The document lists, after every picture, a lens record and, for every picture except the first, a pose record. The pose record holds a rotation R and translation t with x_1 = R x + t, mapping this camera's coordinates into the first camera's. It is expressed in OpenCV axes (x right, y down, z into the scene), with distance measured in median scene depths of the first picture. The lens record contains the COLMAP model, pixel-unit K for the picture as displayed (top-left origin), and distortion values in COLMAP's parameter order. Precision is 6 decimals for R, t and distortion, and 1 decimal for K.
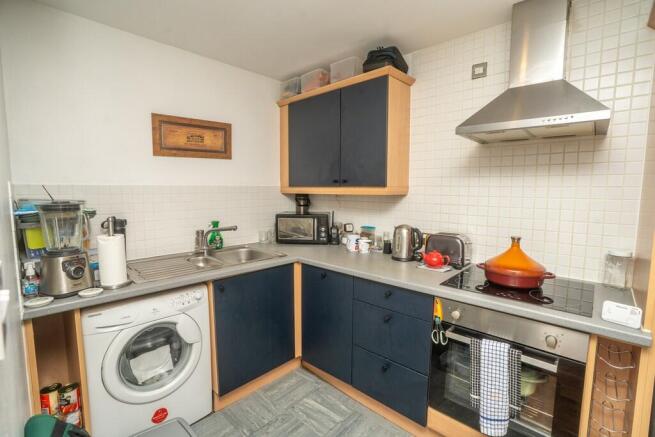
lens RADIAL K [[319.0, 0, 322.0], [0, 319.0, 220.7], [0, 0, 1]] dist [0.000140, 0.001794]
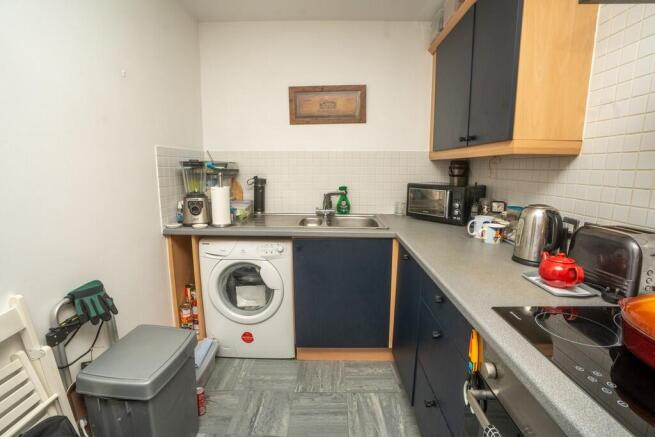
lens RADIAL K [[319.0, 0, 324.8], [0, 319.0, 217.2], [0, 0, 1]] dist [0.000140, 0.001794]
pose [[0.674683, 0.117215, -0.728741, 0.424919], [-0.079726, 0.993106, 0.085925, 0.017822], [0.733789, 0.000127, 0.679377, 0.307944]]
